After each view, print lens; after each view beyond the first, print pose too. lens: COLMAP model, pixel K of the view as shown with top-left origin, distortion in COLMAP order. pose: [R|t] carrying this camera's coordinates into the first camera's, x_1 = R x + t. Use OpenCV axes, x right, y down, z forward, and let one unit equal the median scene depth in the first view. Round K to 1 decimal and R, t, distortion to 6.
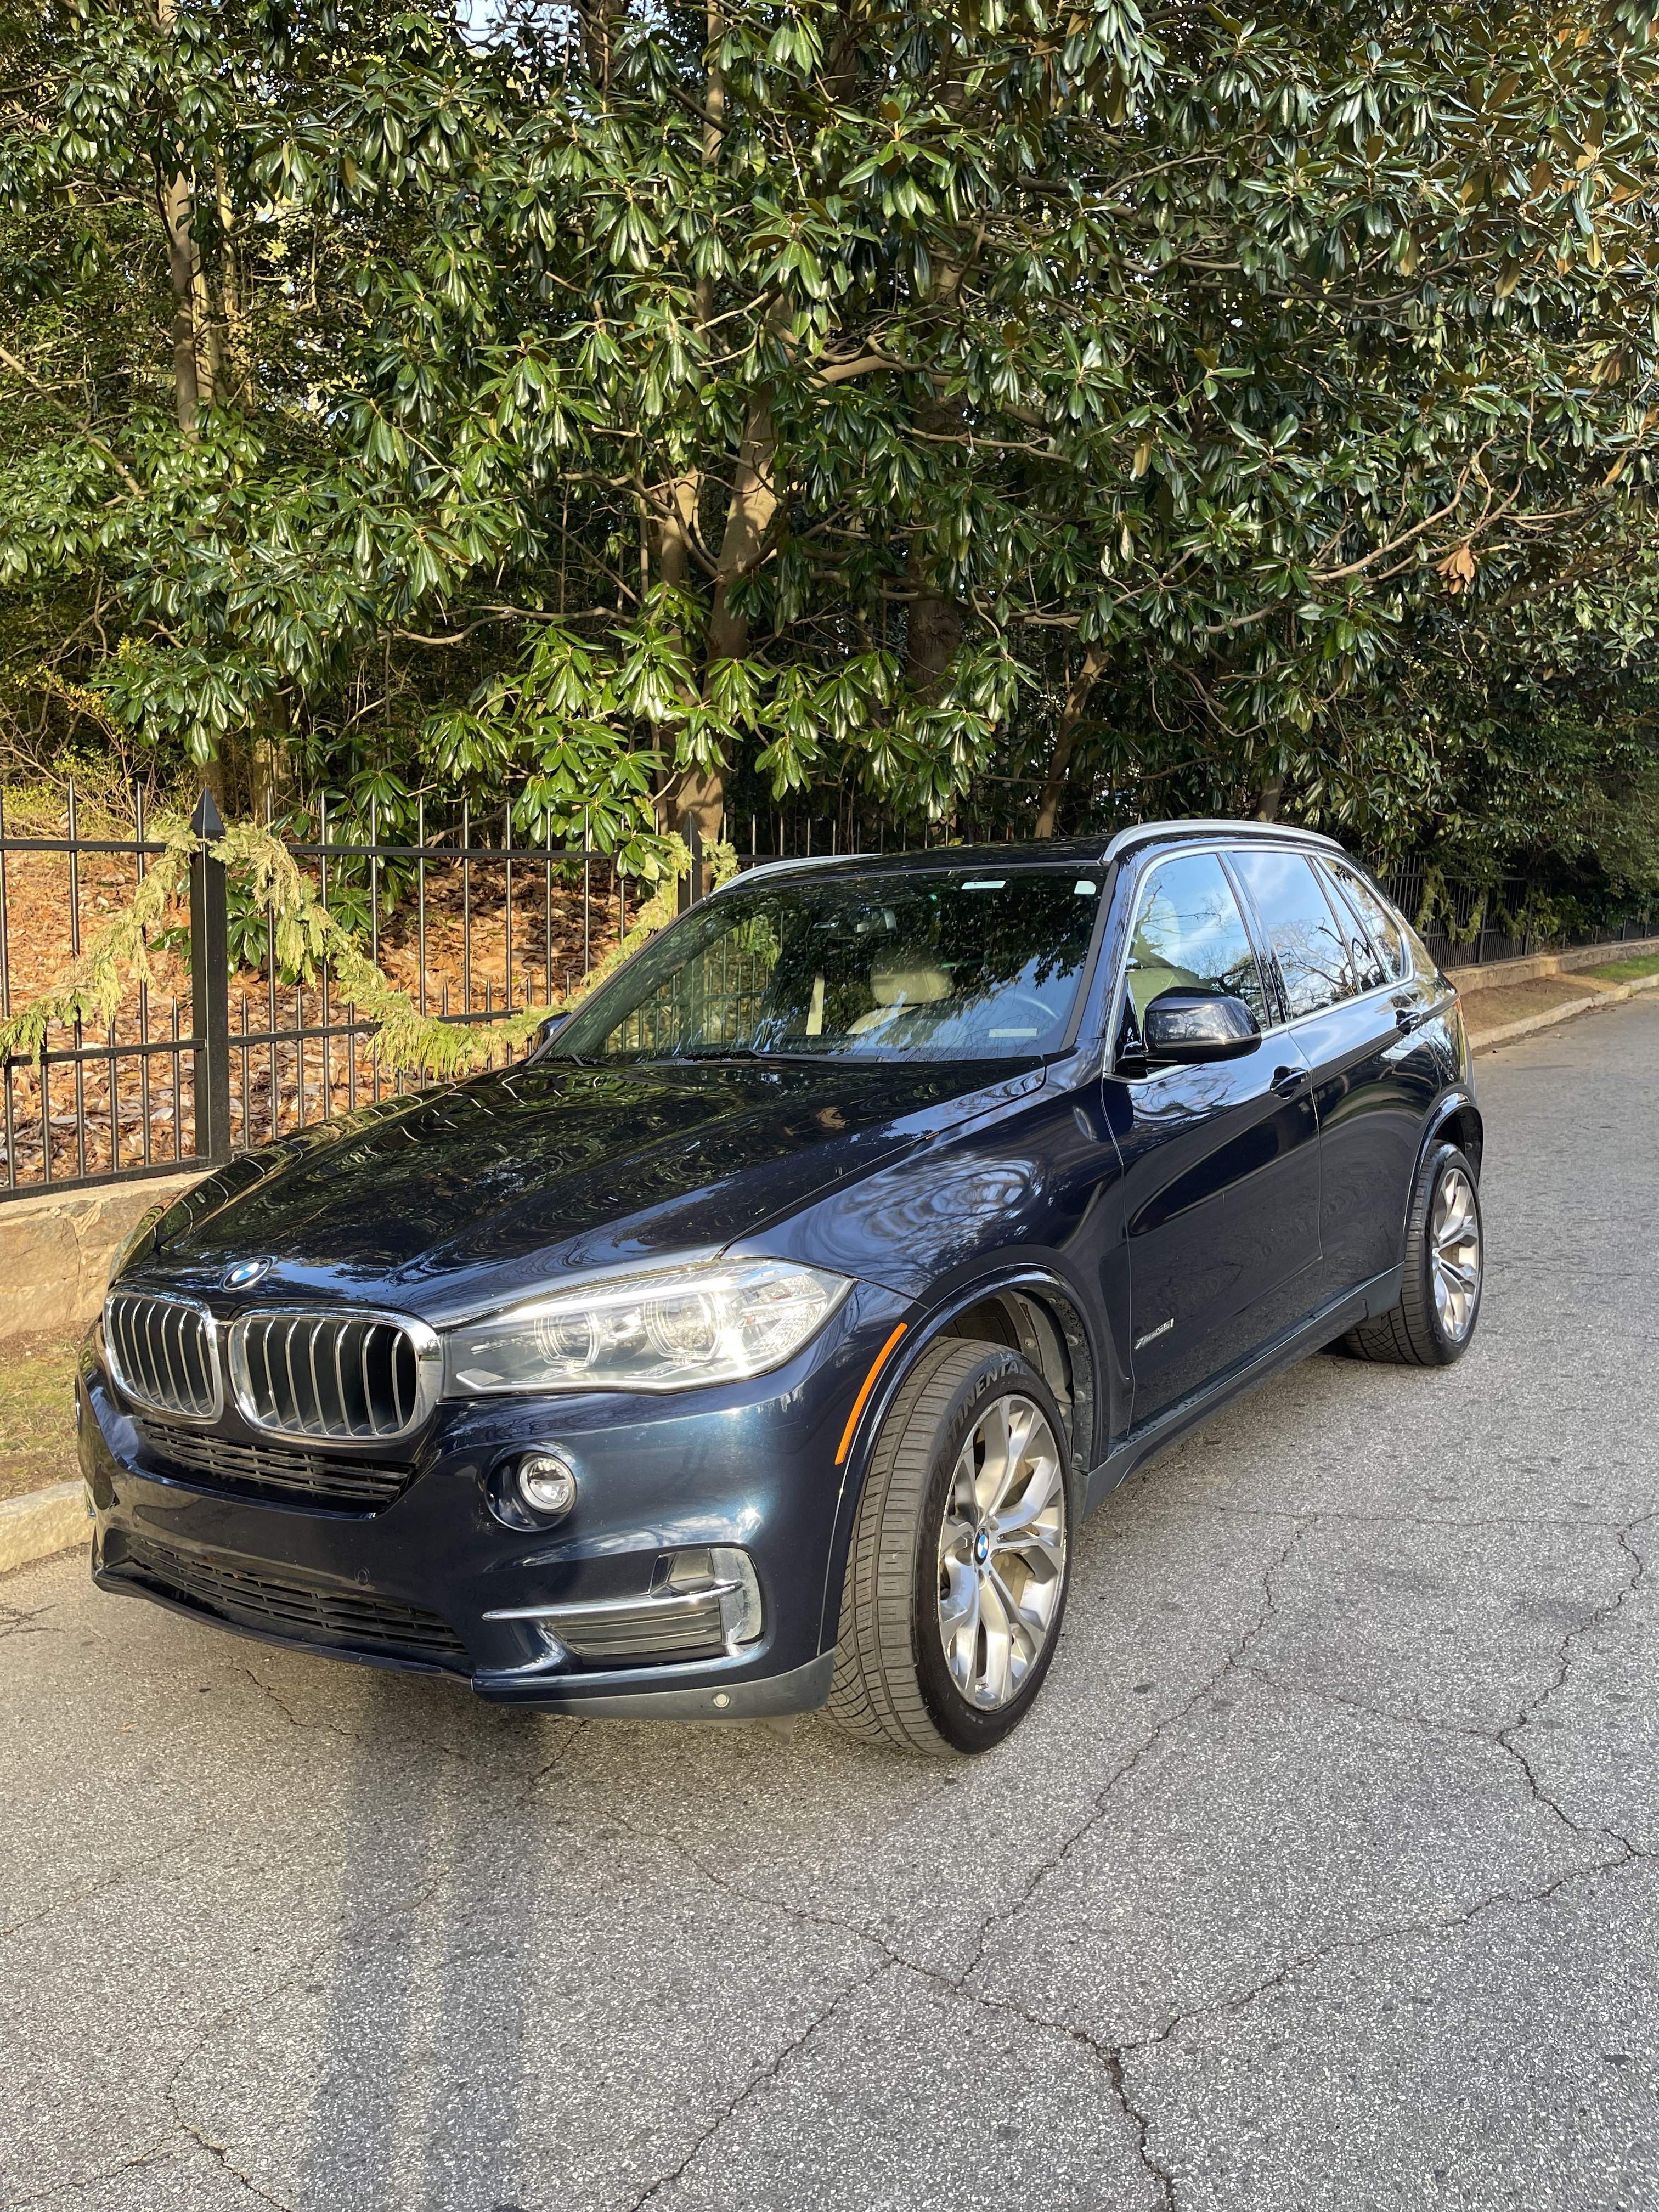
lens RADIAL K [[1604.9, 0, 829.5], [0, 1604.9, 1106.0], [0, 0, 1]] dist [0.060287, -0.050131]
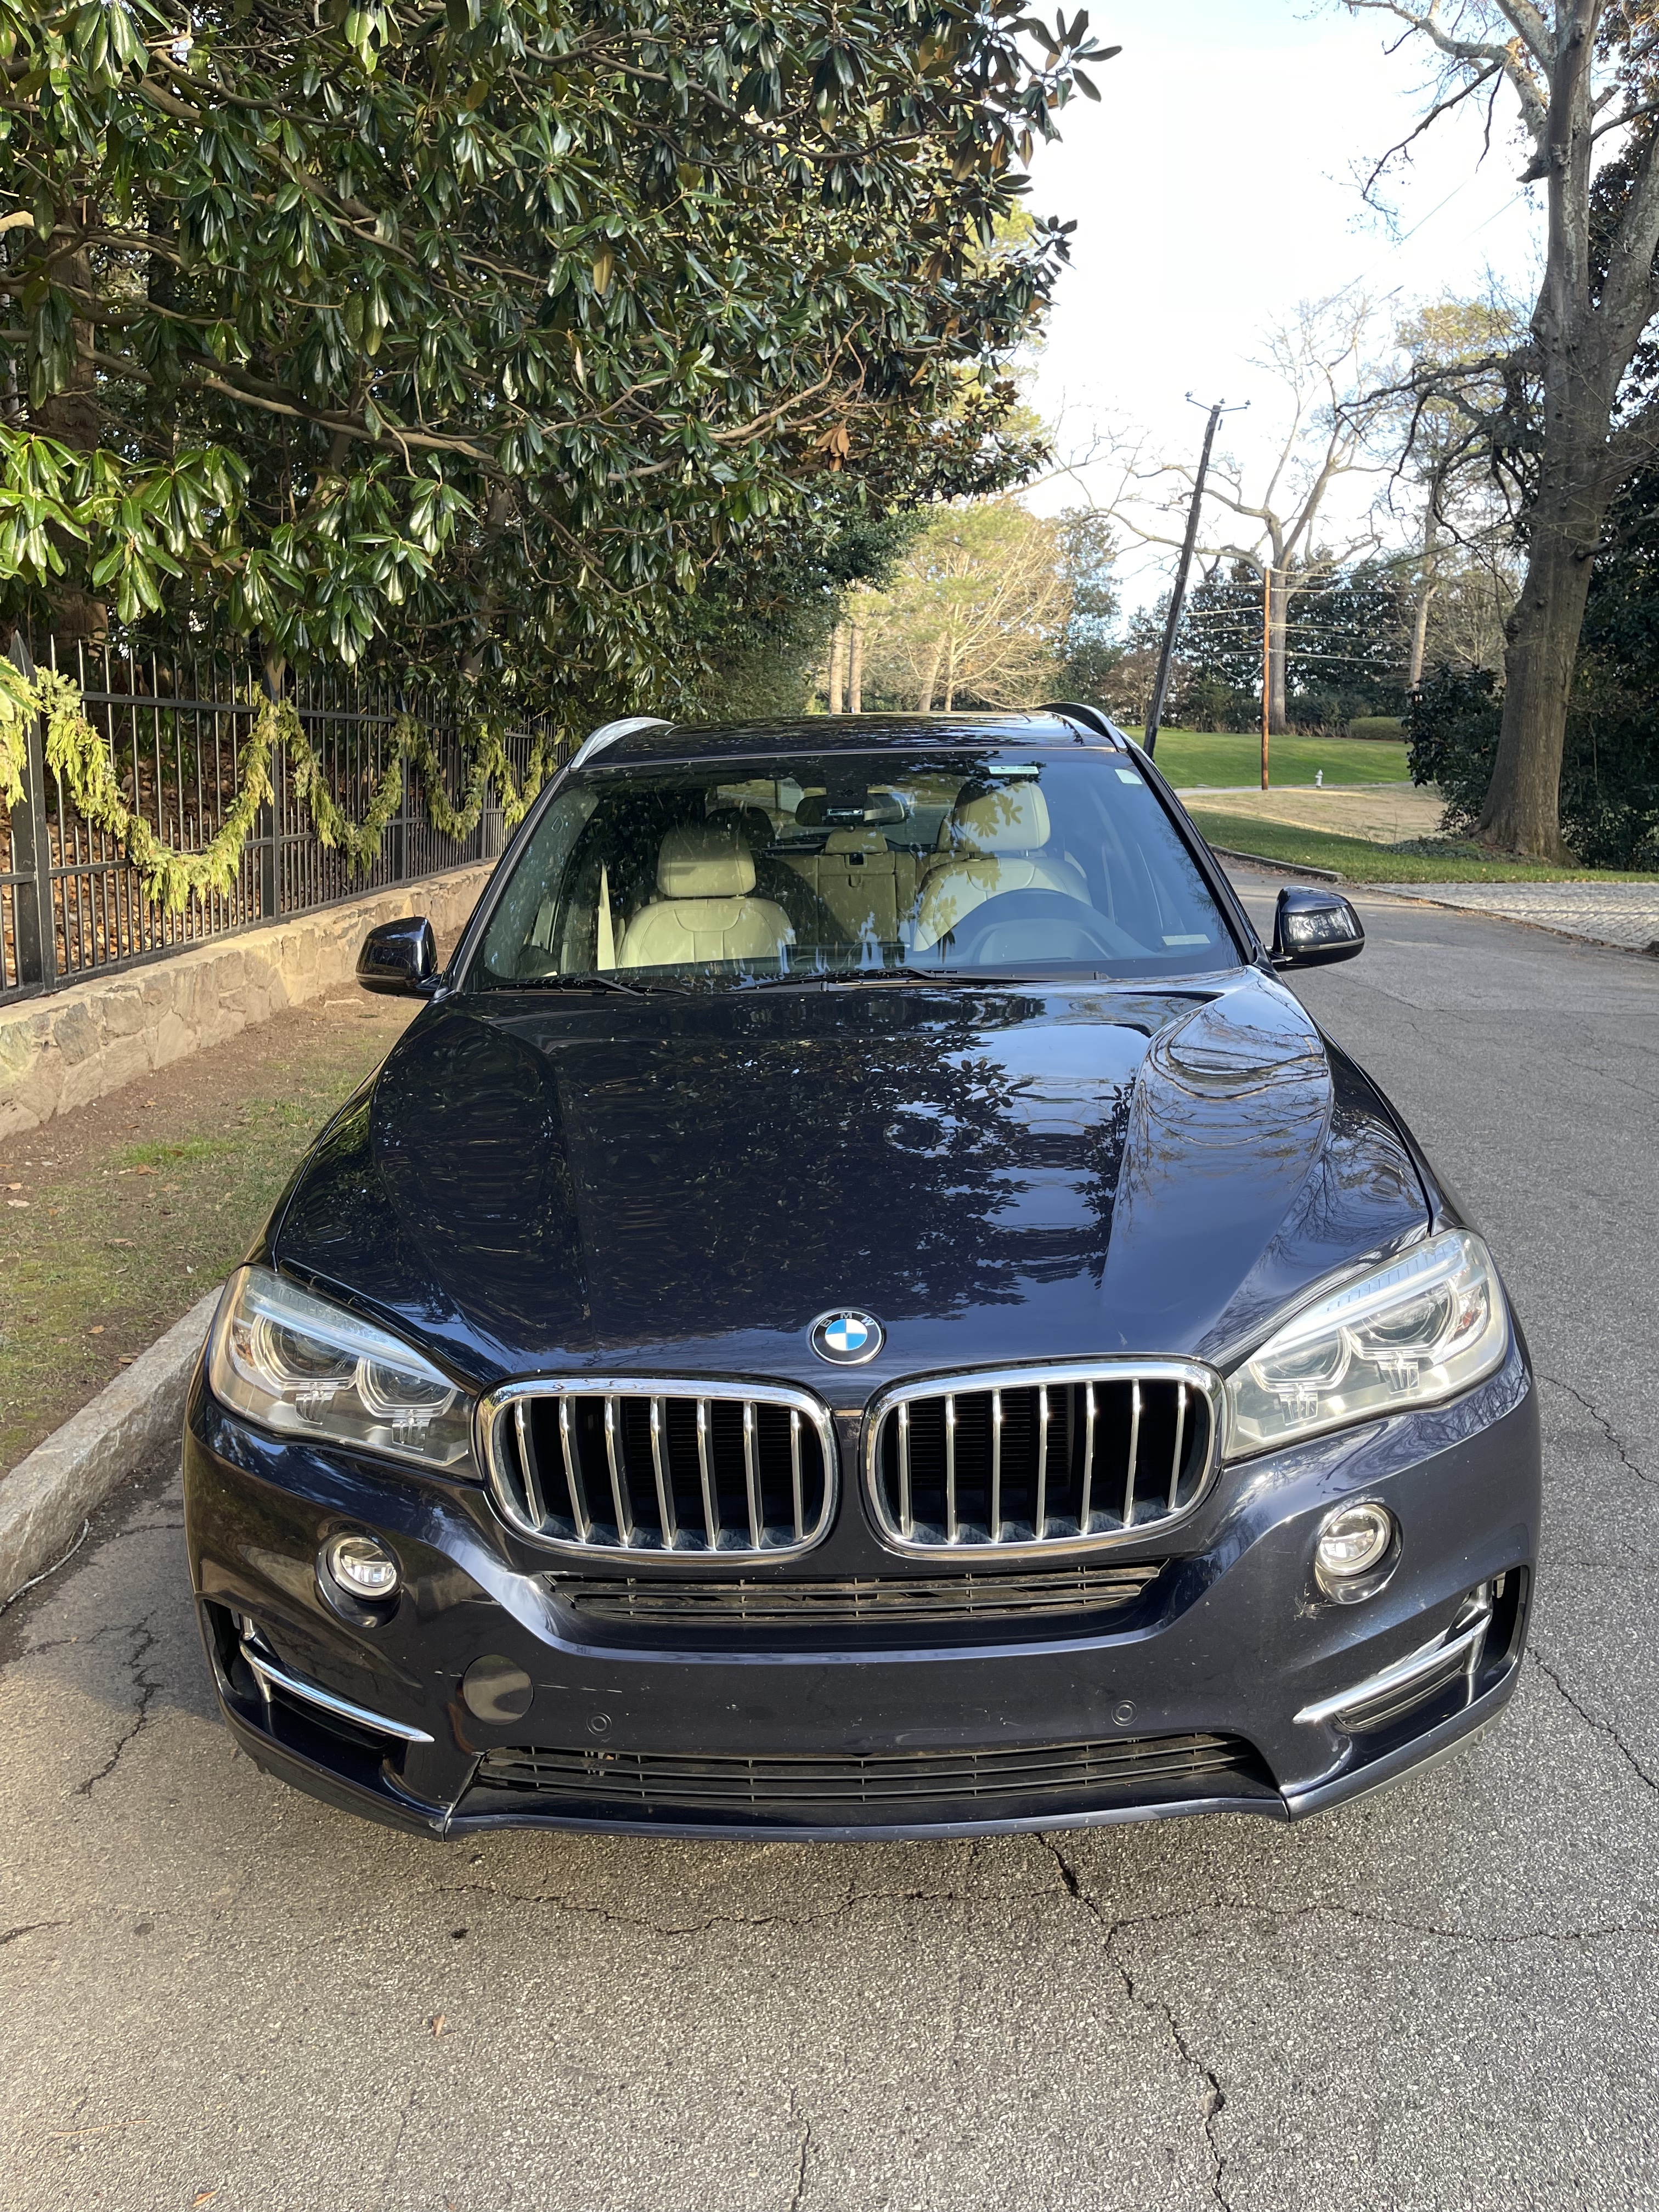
lens RADIAL K [[1604.9, 0, 829.5], [0, 1604.9, 1106.0], [0, 0, 1]] dist [0.060287, -0.050131]
pose [[0.831081, -0.089634, 0.548881, -0.215507], [0.041328, 0.994152, 0.099773, -0.019224], [-0.554614, -0.060235, 0.829925, 0.127513]]
